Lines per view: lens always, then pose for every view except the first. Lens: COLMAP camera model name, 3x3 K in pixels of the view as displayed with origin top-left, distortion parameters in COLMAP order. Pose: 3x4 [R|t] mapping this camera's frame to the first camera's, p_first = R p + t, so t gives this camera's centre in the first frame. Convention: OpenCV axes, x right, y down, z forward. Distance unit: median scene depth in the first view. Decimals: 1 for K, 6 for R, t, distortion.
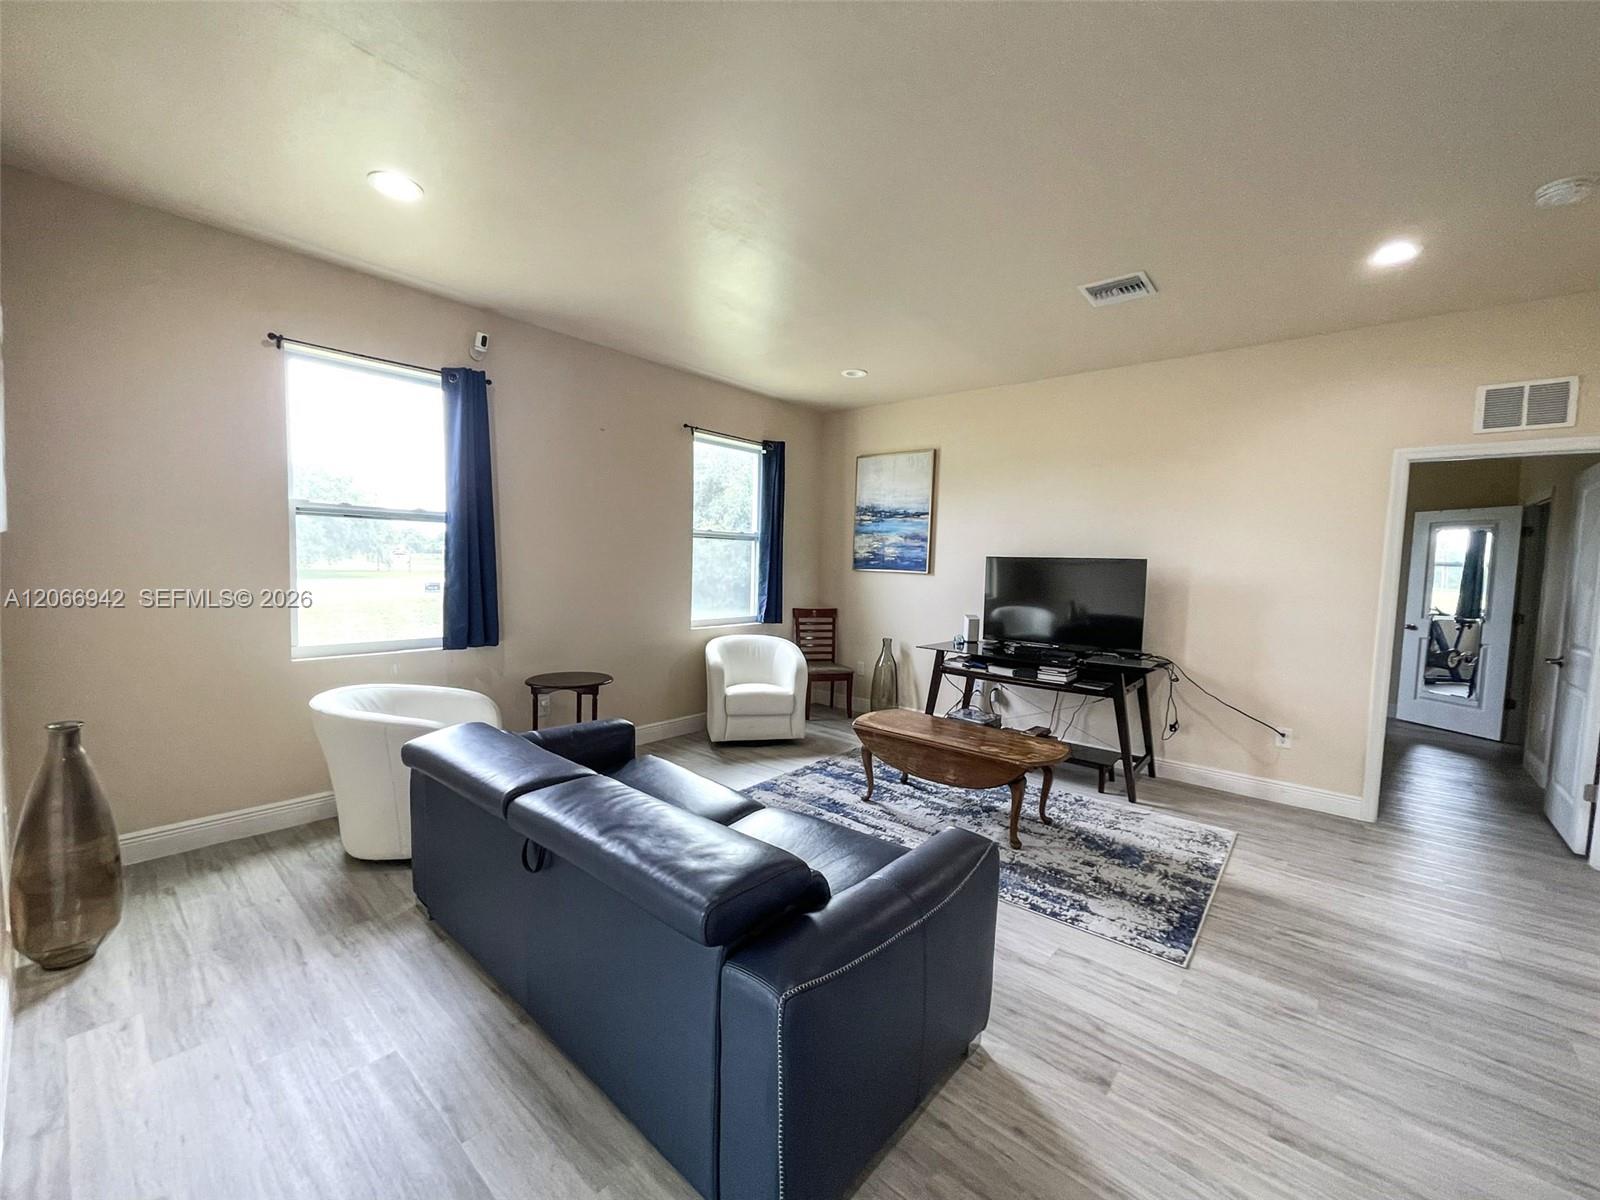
lens RADIAL K [[643.4, 0, 794.4], [0, 643.4, 601.0], [0, 0, 1]] dist [-0.000676, 0.000866]
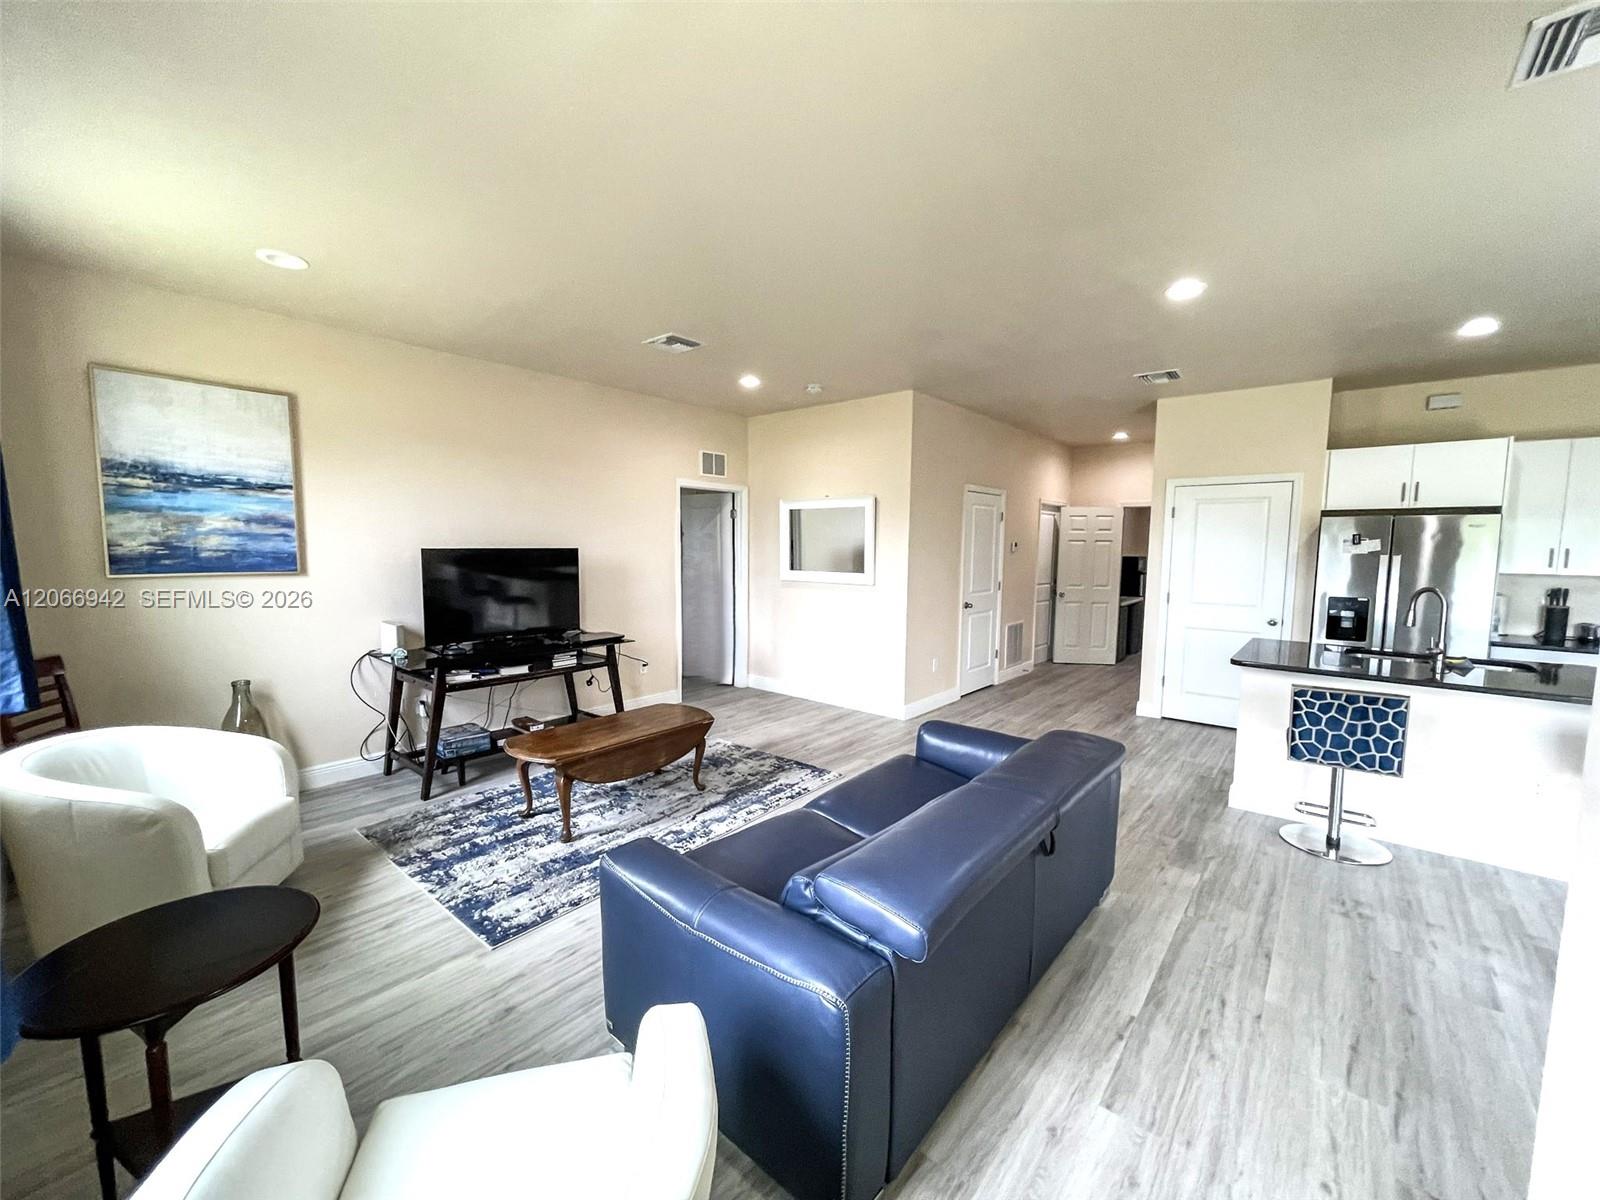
lens RADIAL K [[643.4, 0, 792.8], [0, 643.4, 601.3], [0, 0, 1]] dist [-0.000676, 0.000866]
pose [[-0.007378, -0.119060, 0.992860, -0.719449], [0.054256, 0.991376, 0.119286, -0.098082], [-0.998500, 0.054749, -0.000854, 0.683755]]
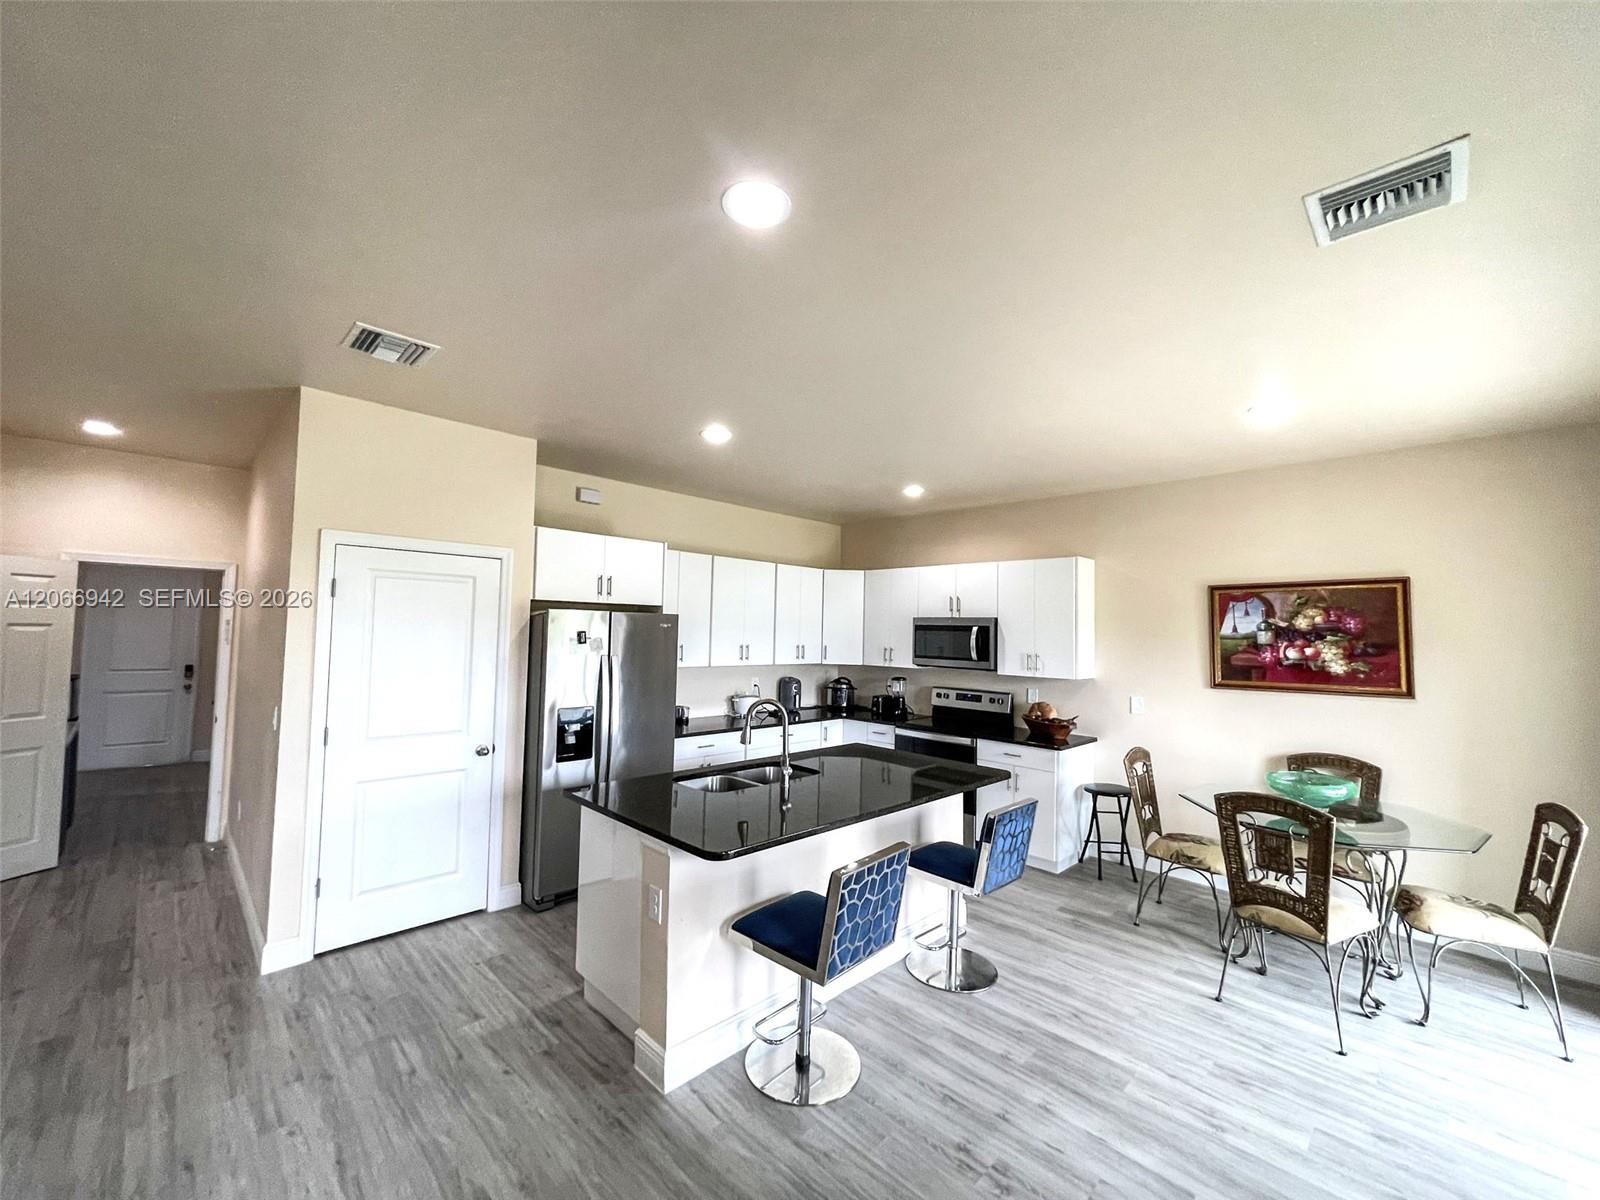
lens RADIAL K [[643.4, 0, 794.3], [0, 643.4, 605.9], [0, 0, 1]] dist [-0.000676, 0.000866]
pose [[-0.995997, -0.049483, 0.074445, 0.097154], [-0.047840, 0.998574, 0.023694, -0.102153], [-0.075511, 0.020038, -0.996944, 0.604096]]
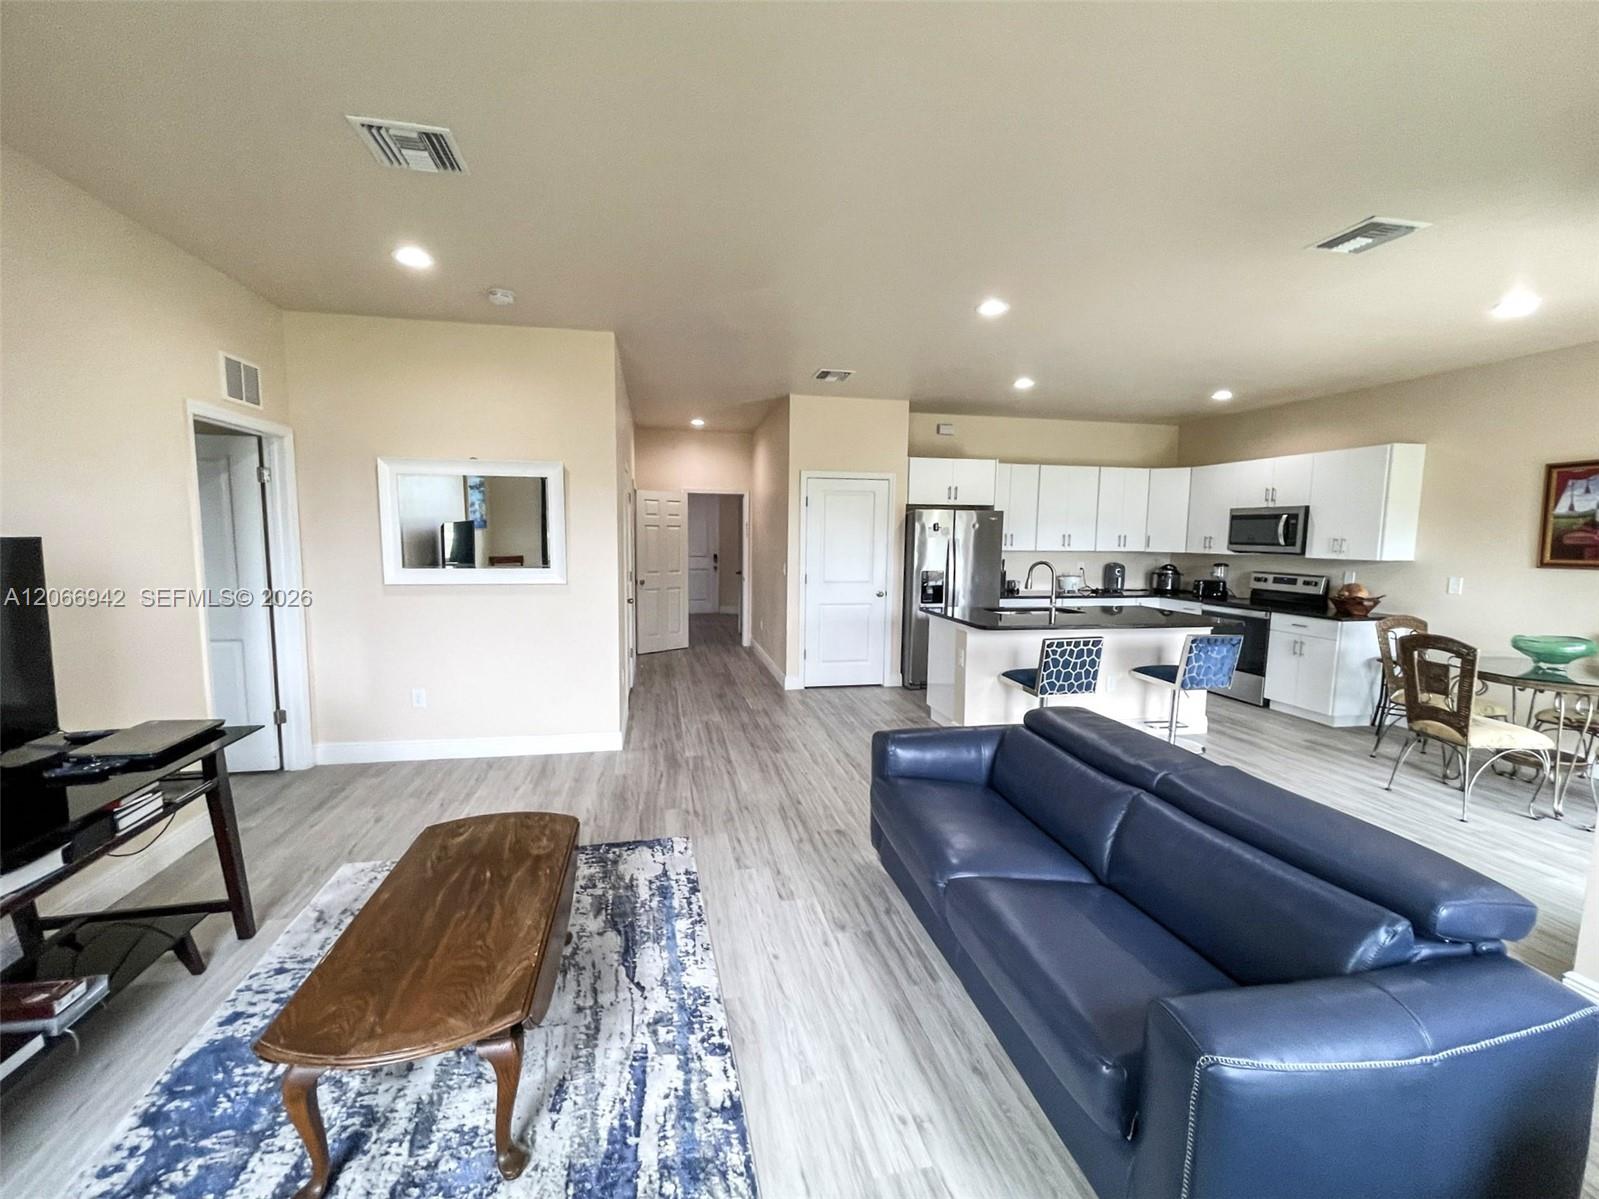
lens RADIAL K [[673.7, 0, 795.2], [0, 673.7, 600.1], [0, 0, 1]] dist [0.004140, -0.000603]
pose [[-0.794125, -0.098057, 0.599793, -0.250553], [0.003635, 0.986115, 0.166027, -0.113227], [-0.607744, 0.134026, -0.782741, 1.184155]]
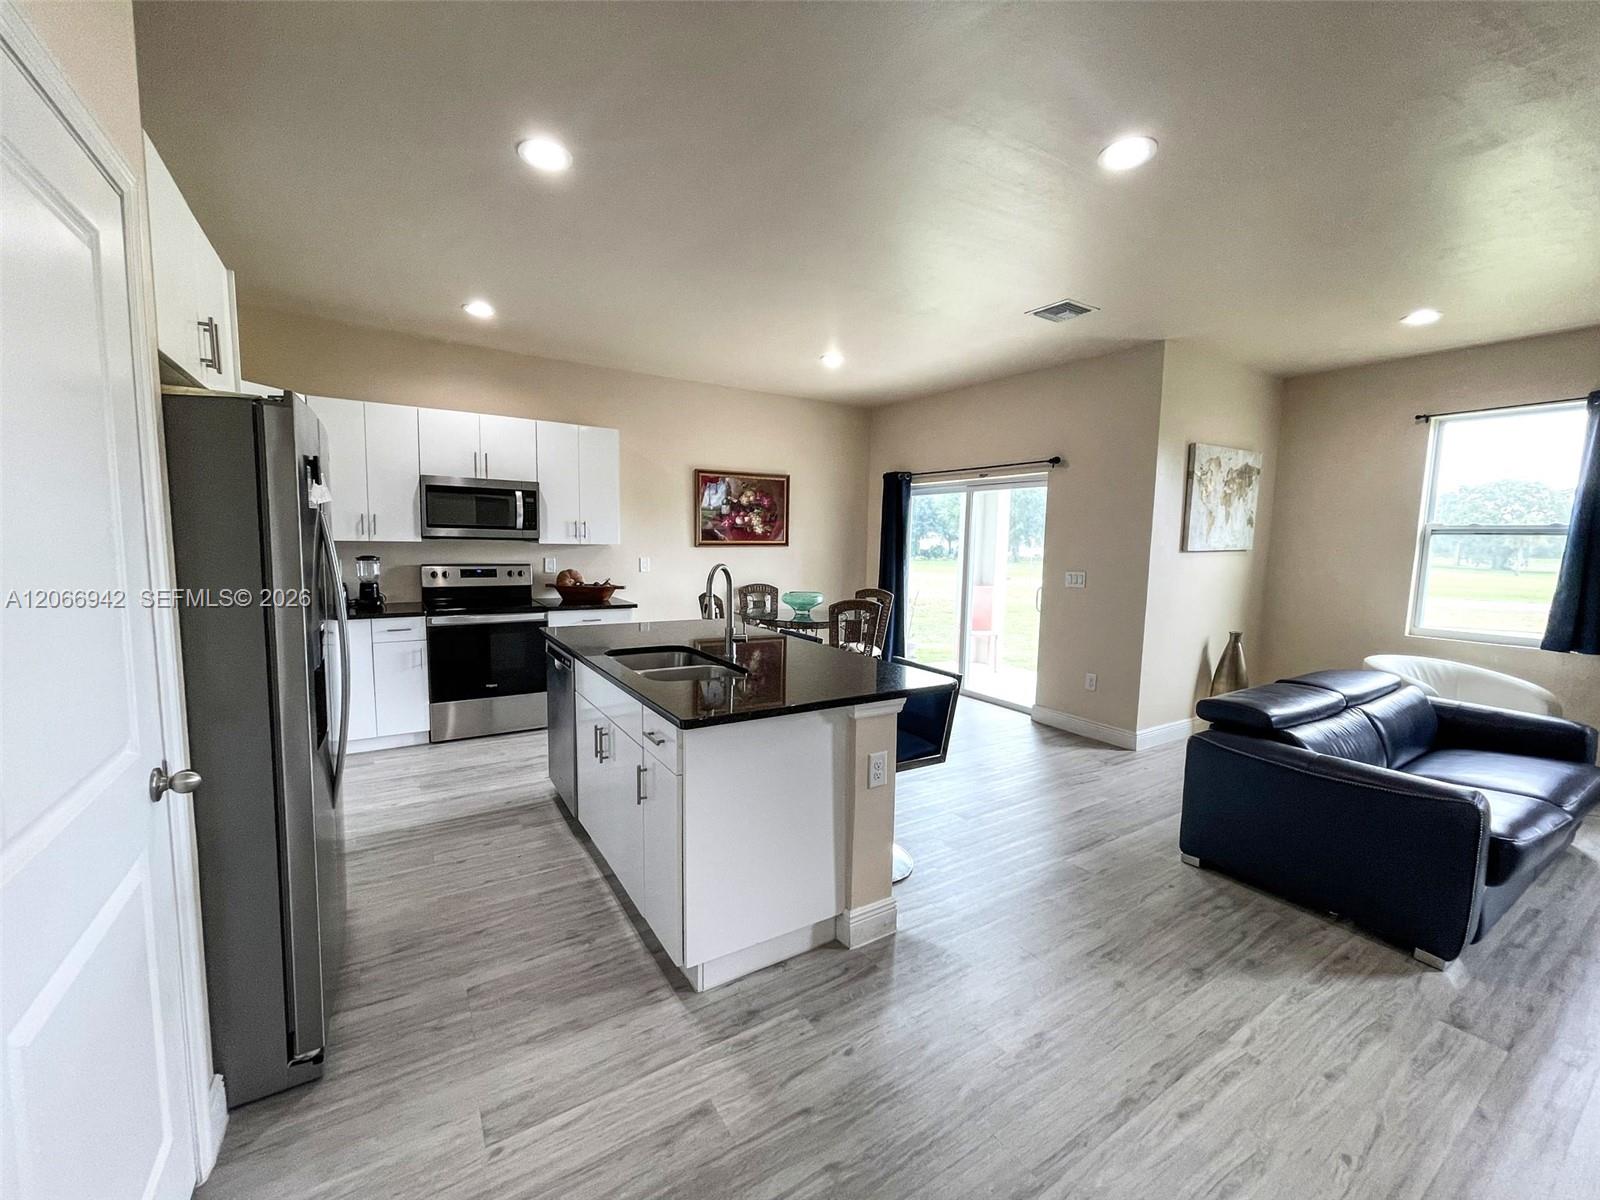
lens RADIAL K [[643.4, 0, 798.9], [0, 643.4, 598.9], [0, 0, 1]] dist [-0.000676, 0.000866]
pose [[-0.281243, 0.054355, -0.958096, 0.857341], [-0.090334, 0.992462, 0.082821, 0.012250], [0.955375, 0.109841, -0.274213, 0.062171]]
